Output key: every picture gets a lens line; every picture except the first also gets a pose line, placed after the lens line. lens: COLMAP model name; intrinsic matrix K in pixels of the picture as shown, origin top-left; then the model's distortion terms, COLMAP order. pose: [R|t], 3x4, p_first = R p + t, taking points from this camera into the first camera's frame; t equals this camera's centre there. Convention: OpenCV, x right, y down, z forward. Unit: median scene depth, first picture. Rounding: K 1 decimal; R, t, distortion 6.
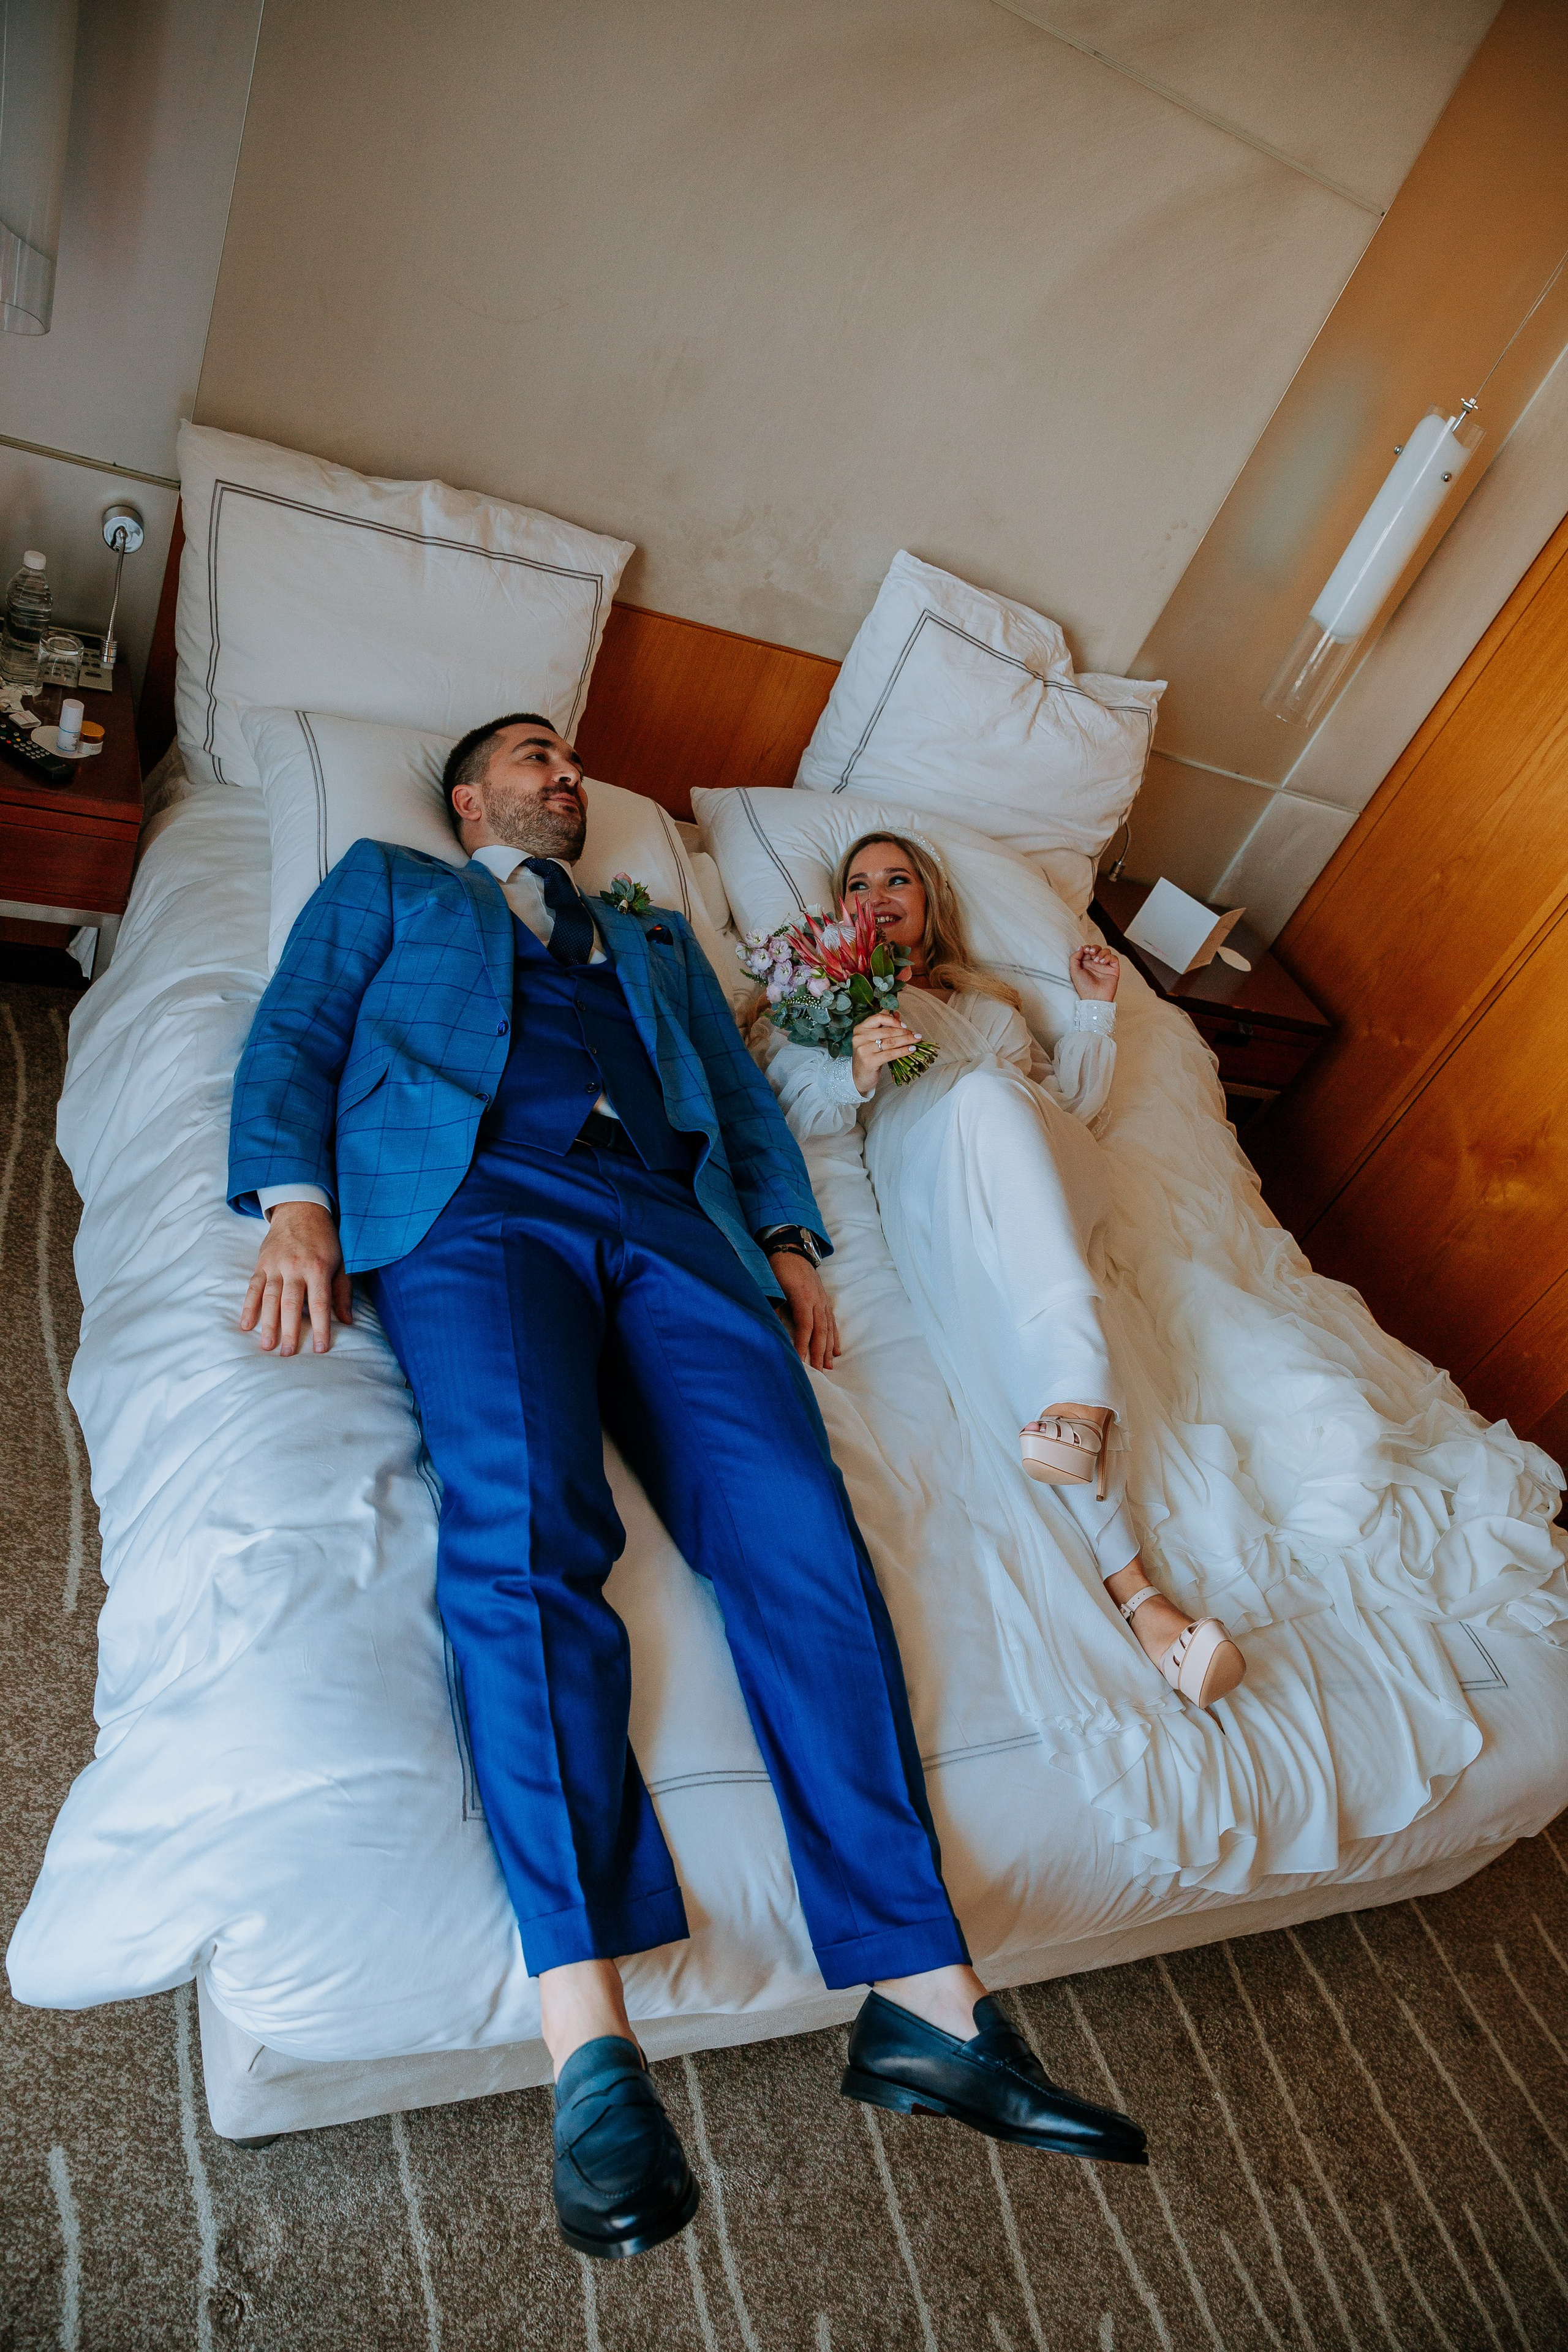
lens RADIAL K [[1602.3, 0, 790.2], [0, 1602.3, 1195.8], [0, 0, 1]] dist [-0.093888, 0.055777]
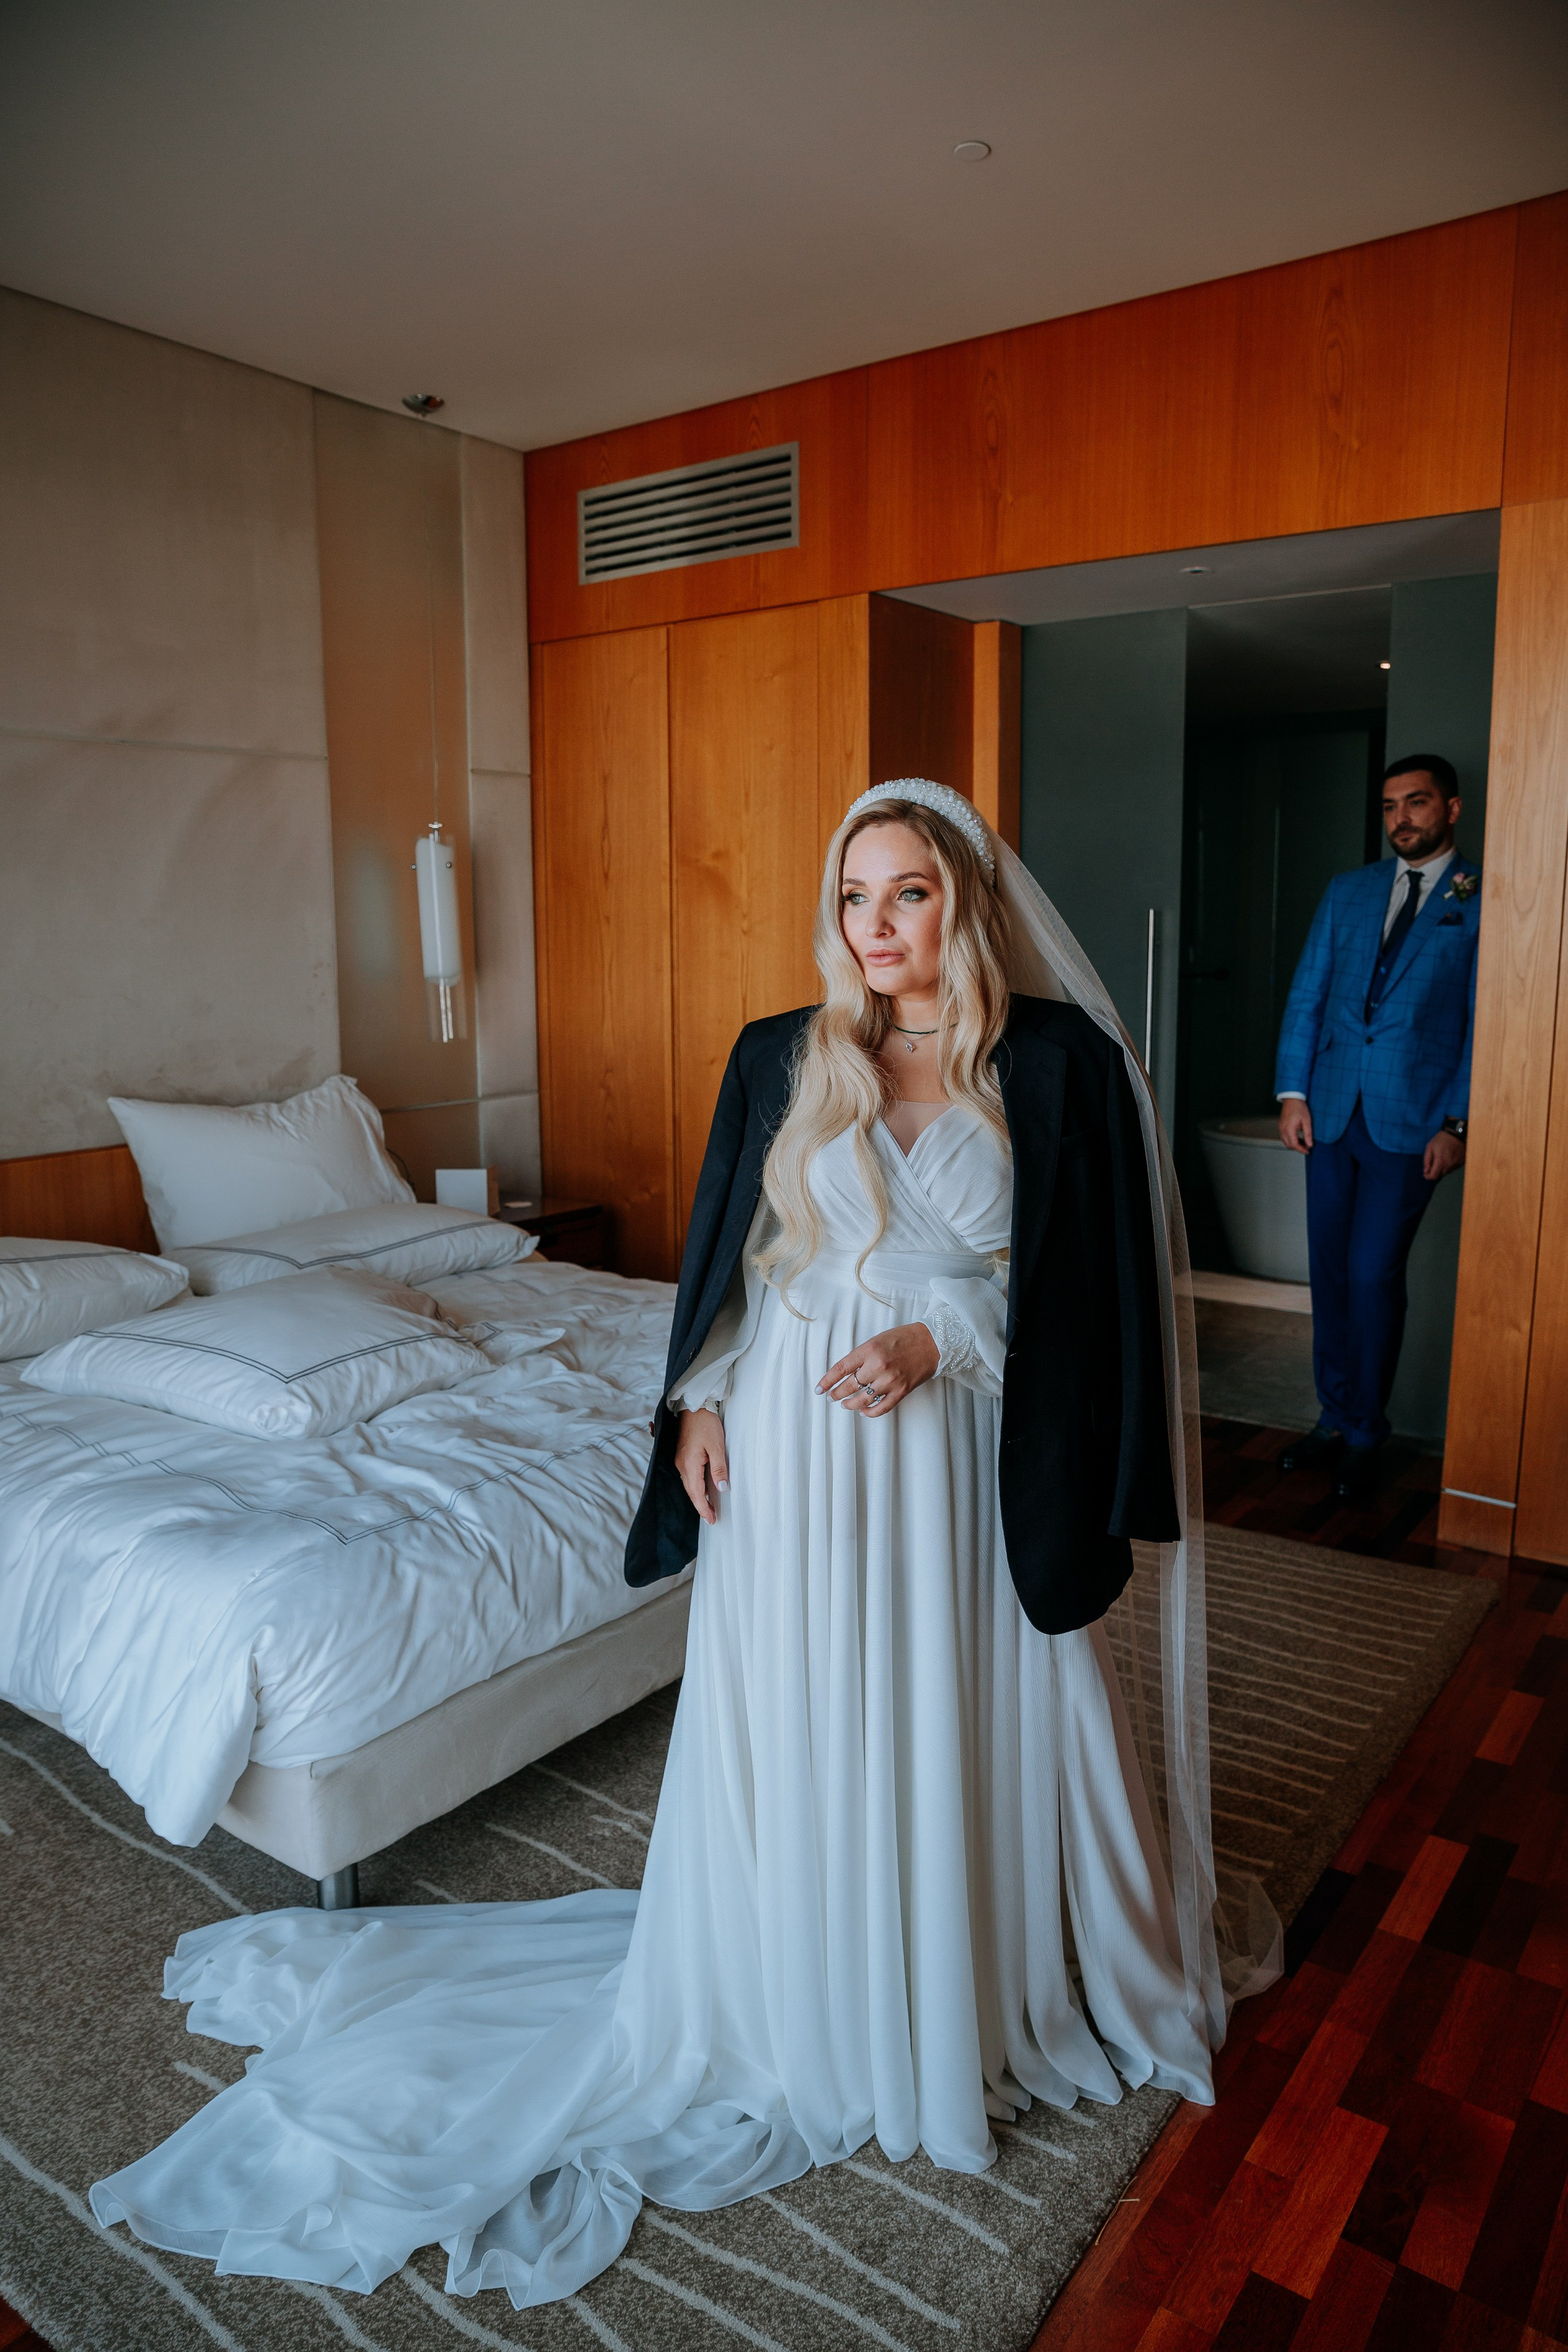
lens RADIAL K [[1602.3, 0, 805.9], [0, 1602.3, 1179.9], [0, 0, 1]] dist [-0.093888, 0.055777]
pose [[0.749478, -0.471054, 0.465177, -0.269810], [0.612114, 0.760733, -0.215875, 0.450813], [-0.252187, 0.446535, 0.858492, -0.438005]]
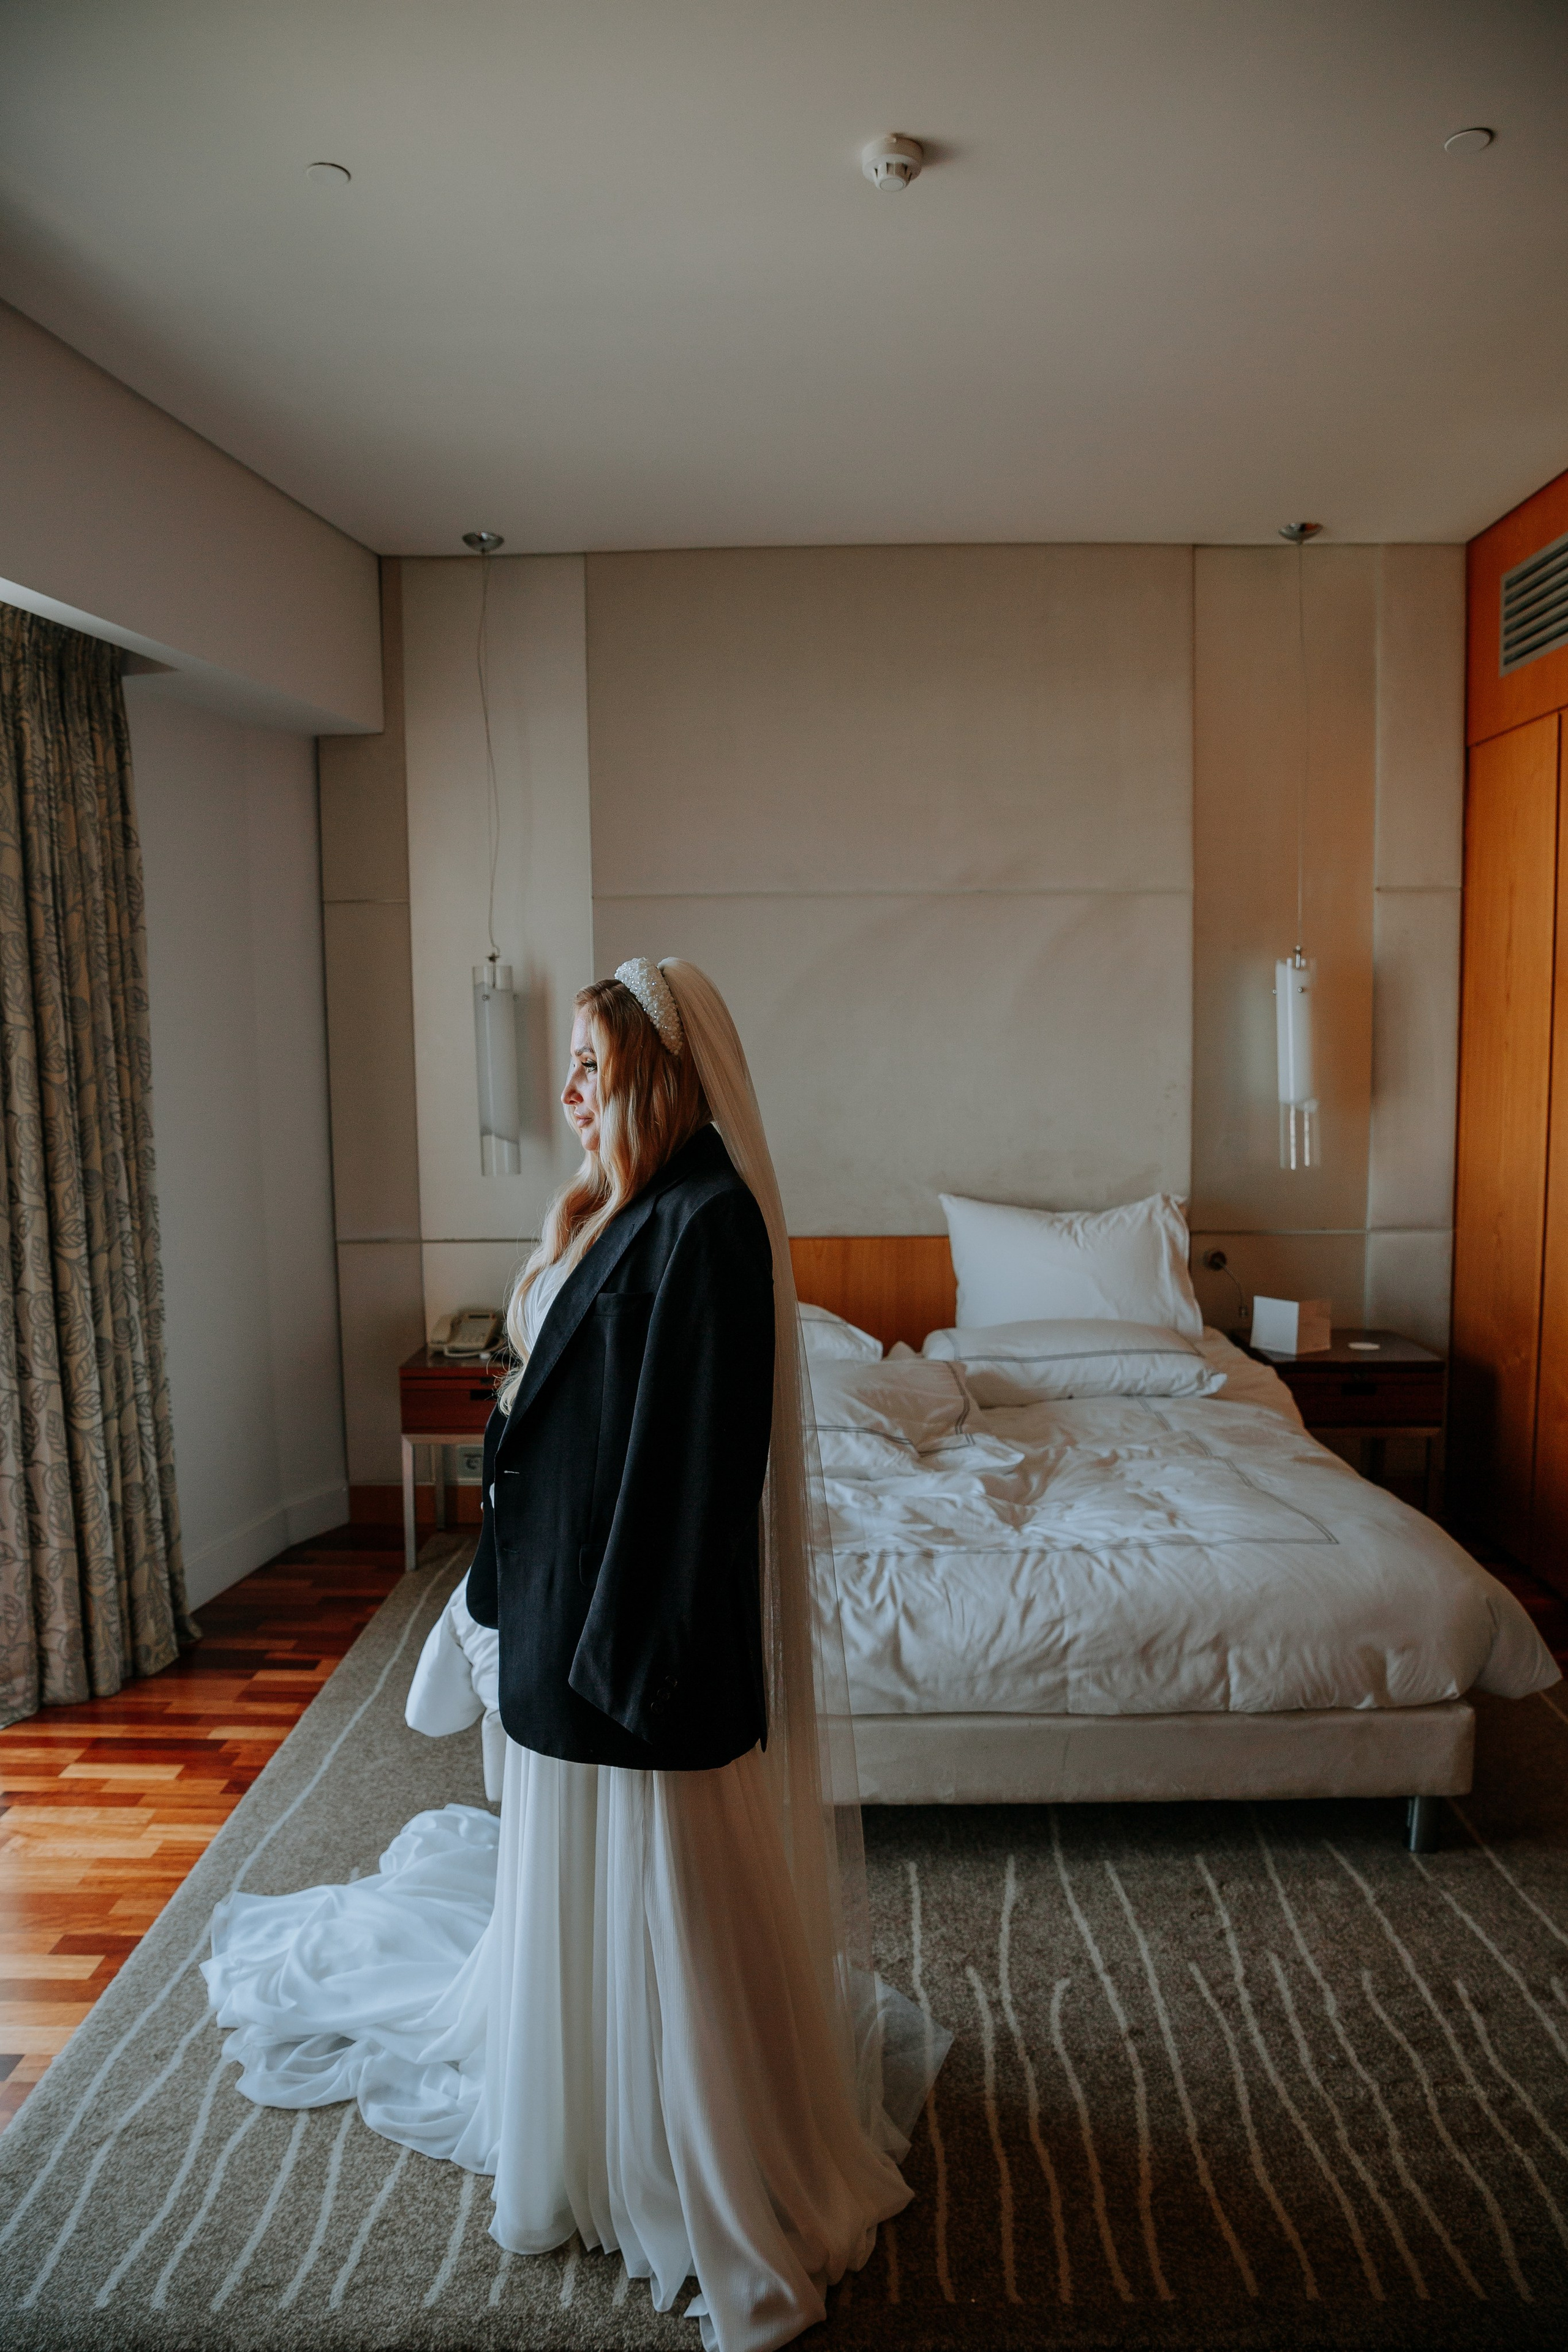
lens RADIAL K [[1602.3, 0, 781.9], [0, 1602.3, 1197.1], [0, 0, 1]] dist [-0.093888, 0.055777]
pose [[0.859676, -0.361735, -0.360699, 0.587116], [0.073914, 0.786744, -0.612839, 0.802255], [0.505463, 0.500182, 0.703082, -0.356532]]
